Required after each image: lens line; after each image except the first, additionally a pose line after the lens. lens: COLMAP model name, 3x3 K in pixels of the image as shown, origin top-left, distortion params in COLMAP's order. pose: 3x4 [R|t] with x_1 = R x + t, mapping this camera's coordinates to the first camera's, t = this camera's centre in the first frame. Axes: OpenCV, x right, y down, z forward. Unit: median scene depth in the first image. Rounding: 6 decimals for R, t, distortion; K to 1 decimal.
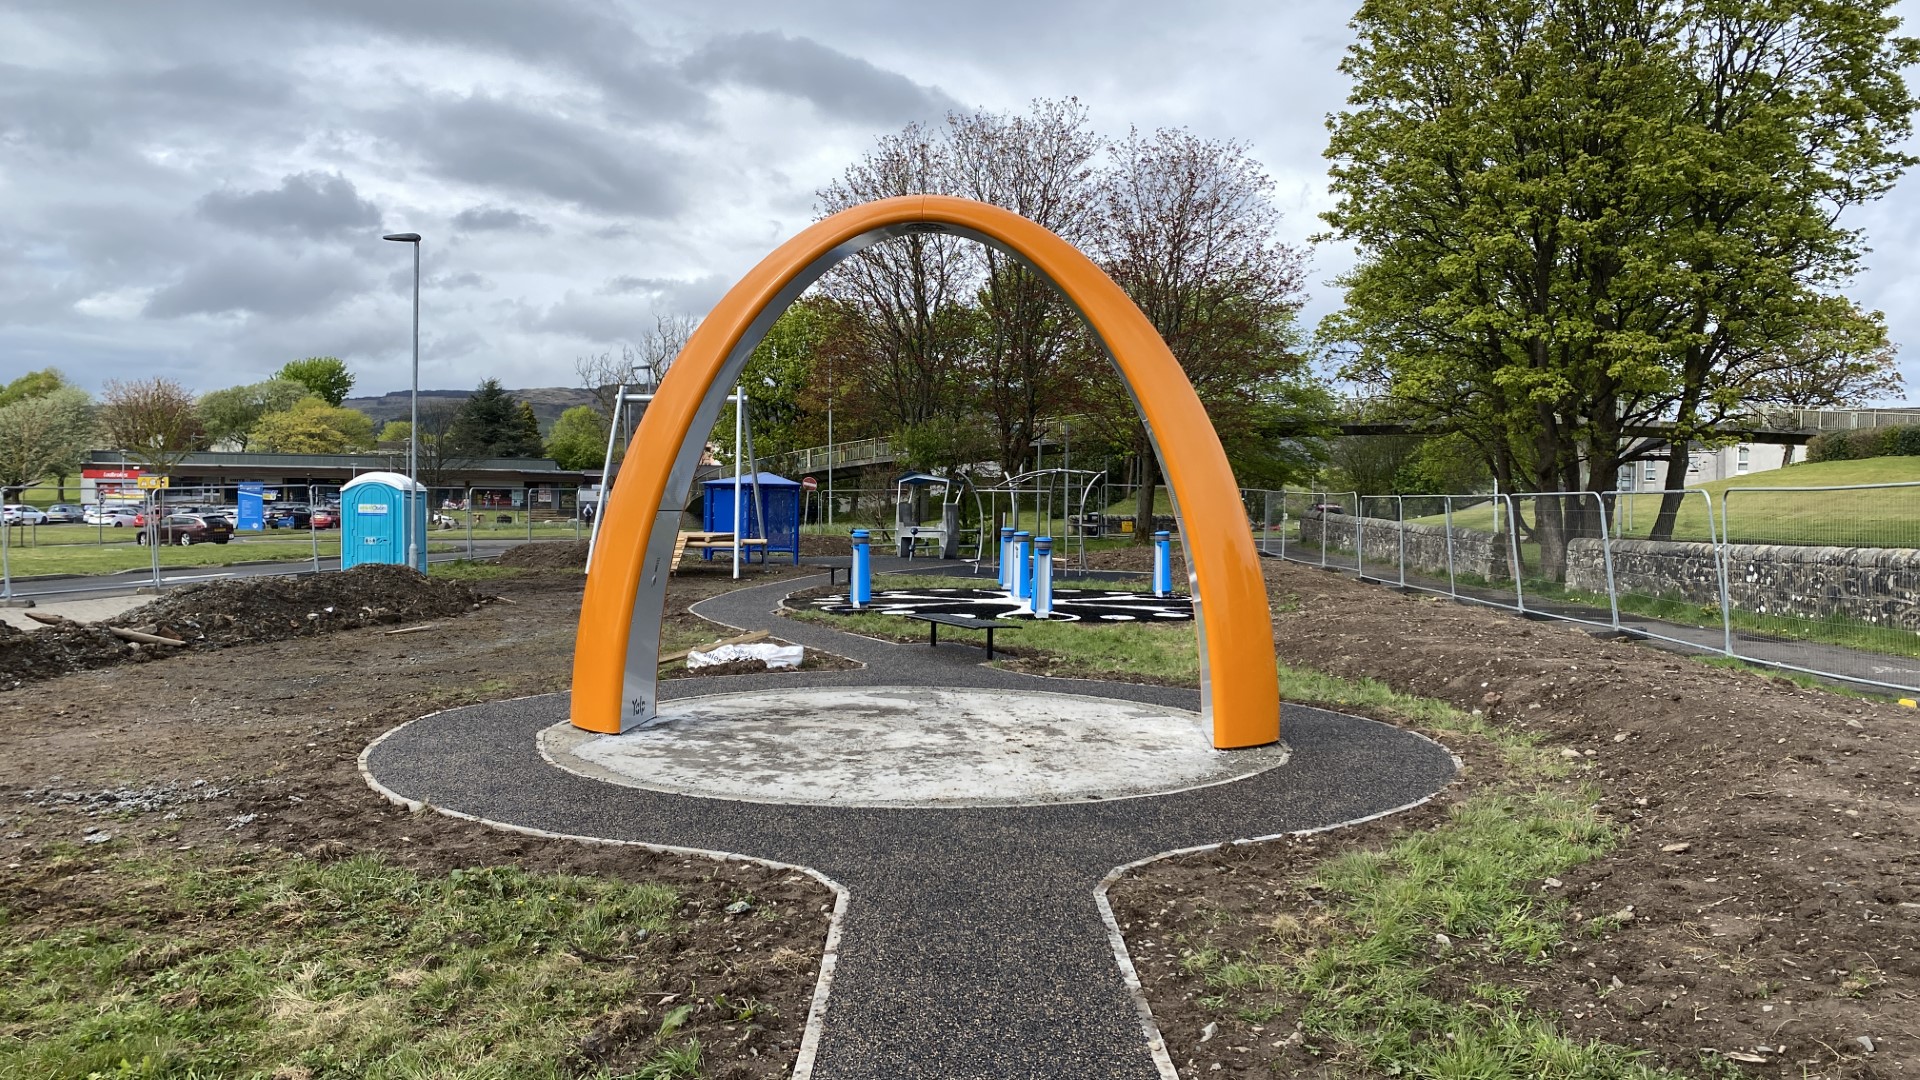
lens RADIAL K [[1459.9, 0, 924.0], [0, 1459.9, 532.1], [0, 0, 1]] dist [0.041686, -0.043304]
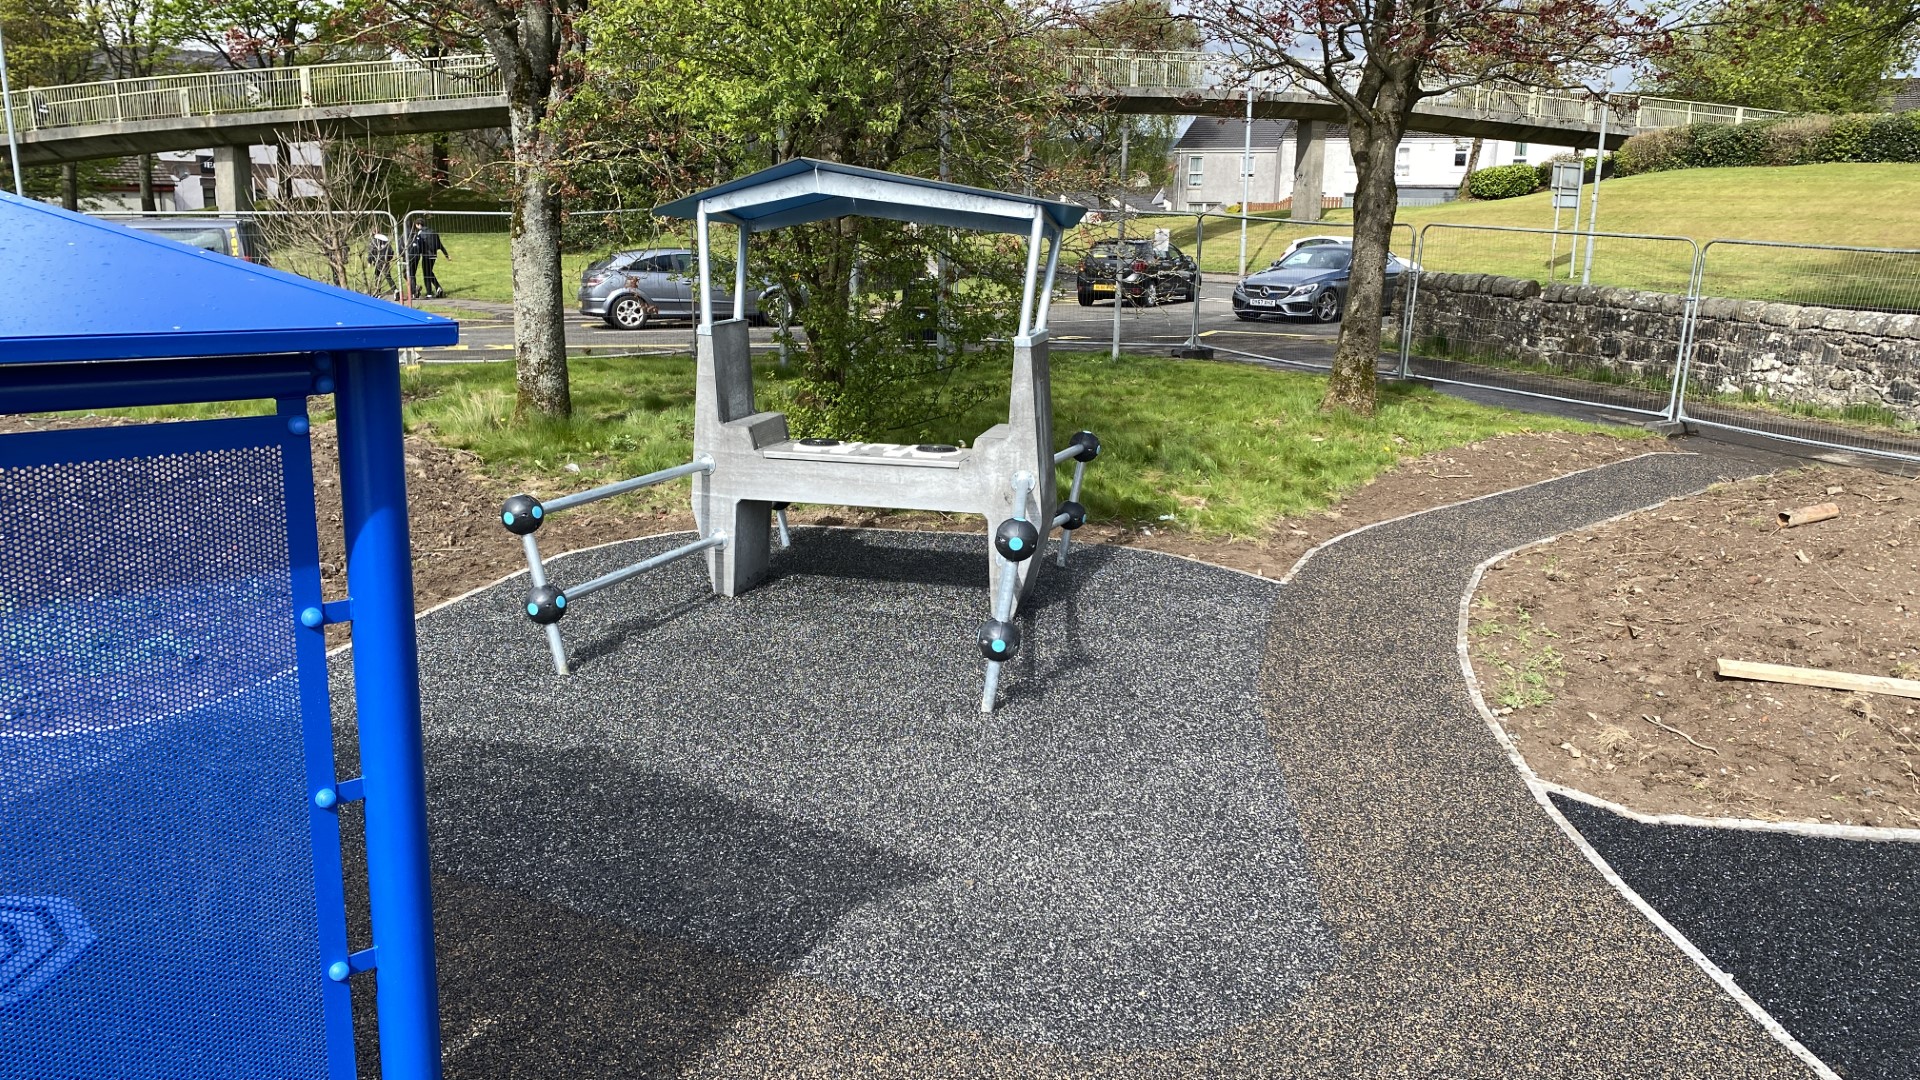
lens RADIAL K [[1459.9, 0, 952.0], [0, 1459.9, 560.7], [0, 0, 1]] dist [0.041686, -0.043304]
pose [[0.871257, -0.109673, 0.478418, -0.074413], [0.001885, 0.975457, 0.220181, -0.026976], [-0.490824, -0.190932, 0.850080, 0.705627]]
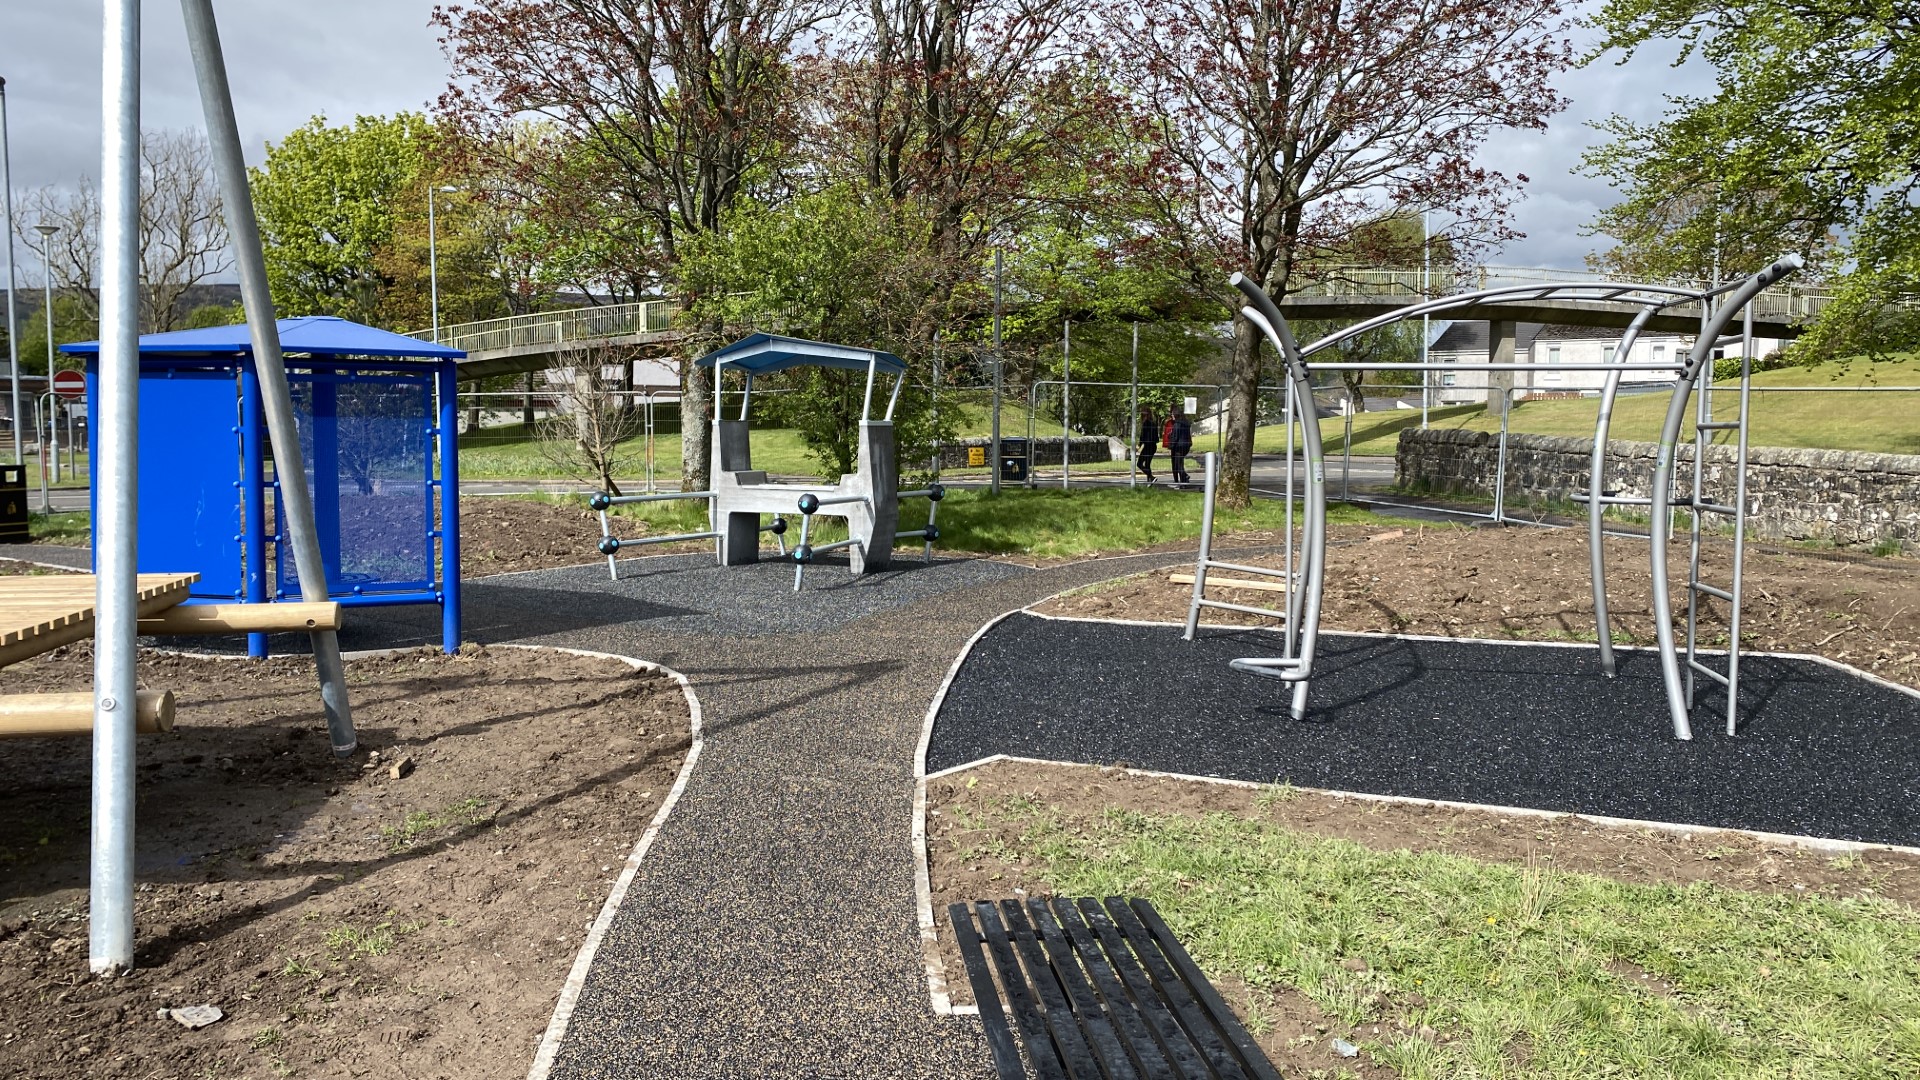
lens RADIAL K [[1459.9, 0, 940.9], [0, 1459.9, 533.3], [0, 0, 1]] dist [0.041686, -0.043304]
pose [[0.959810, -0.026887, 0.279359, -0.059605], [0.010255, 0.998096, 0.060827, -0.011660], [-0.280462, -0.055517, 0.958258, 0.555813]]
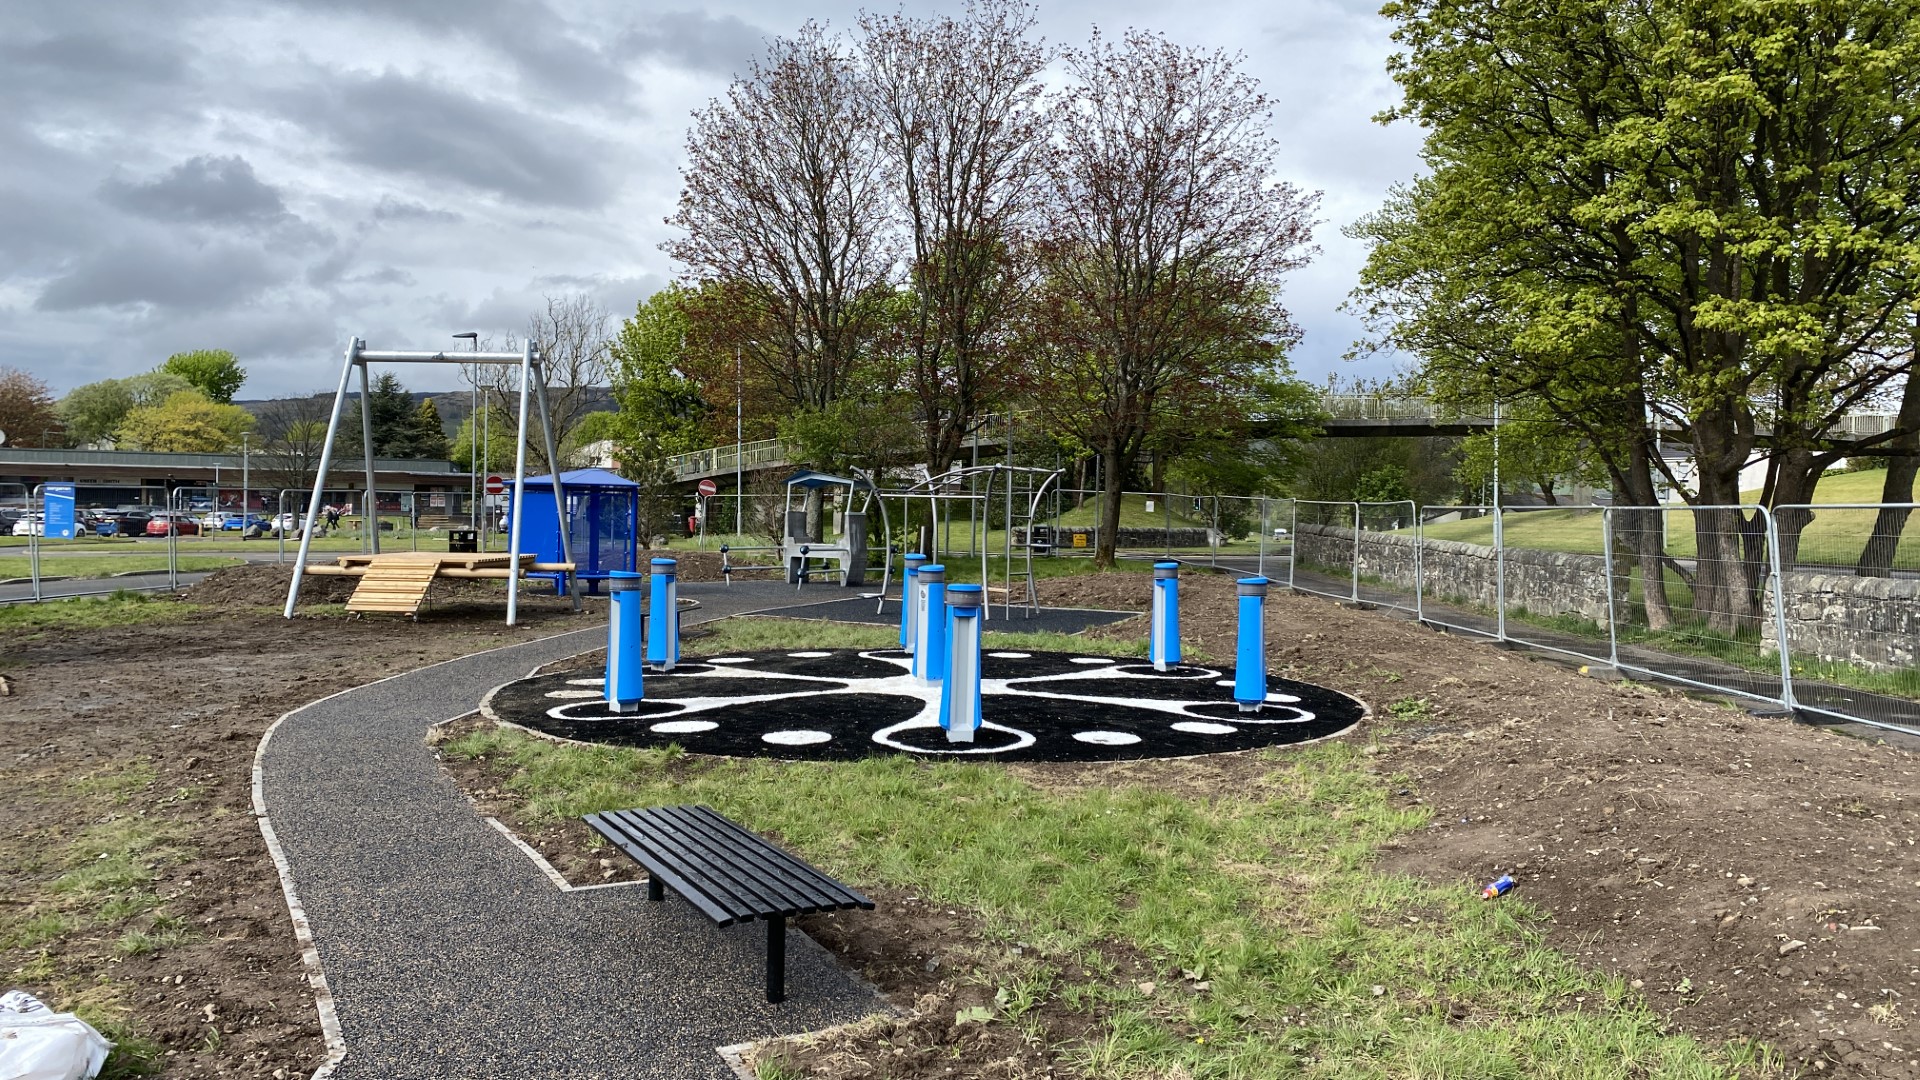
lens RADIAL K [[1459.9, 0, 973.3], [0, 1459.9, 522.8], [0, 0, 1]] dist [0.041686, -0.043304]
pose [[0.997320, 0.005305, 0.072977, 0.020731], [-0.004470, 0.999923, -0.011597, -0.005090], [-0.073033, 0.011239, 0.997266, 0.212949]]
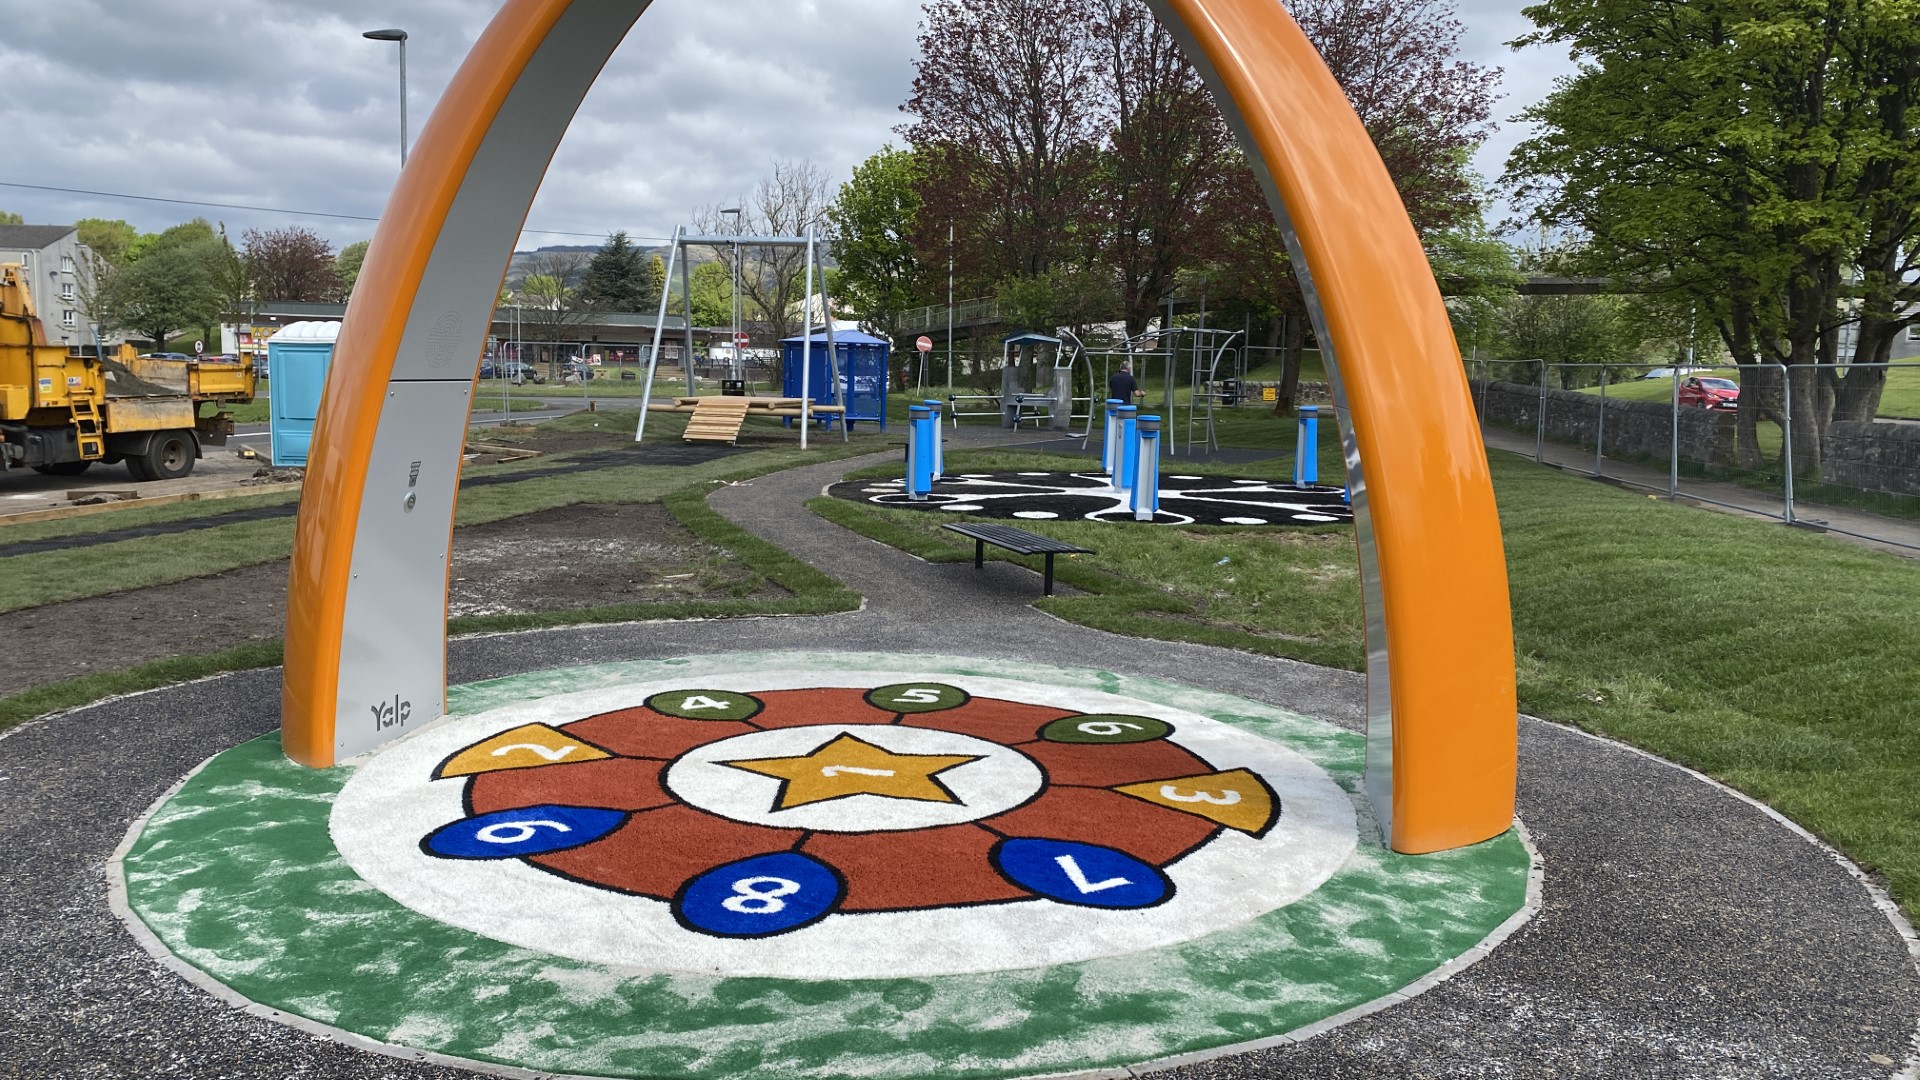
lens RADIAL K [[1459.9, 0, 951.8], [0, 1459.9, 532.9], [0, 0, 1]] dist [0.041686, -0.043304]
pose [[0.997004, 0.021595, -0.074278, 0.016006], [-0.014450, 0.995332, 0.095422, -0.002732], [0.075992, -0.094062, 0.992662, 0.098593]]
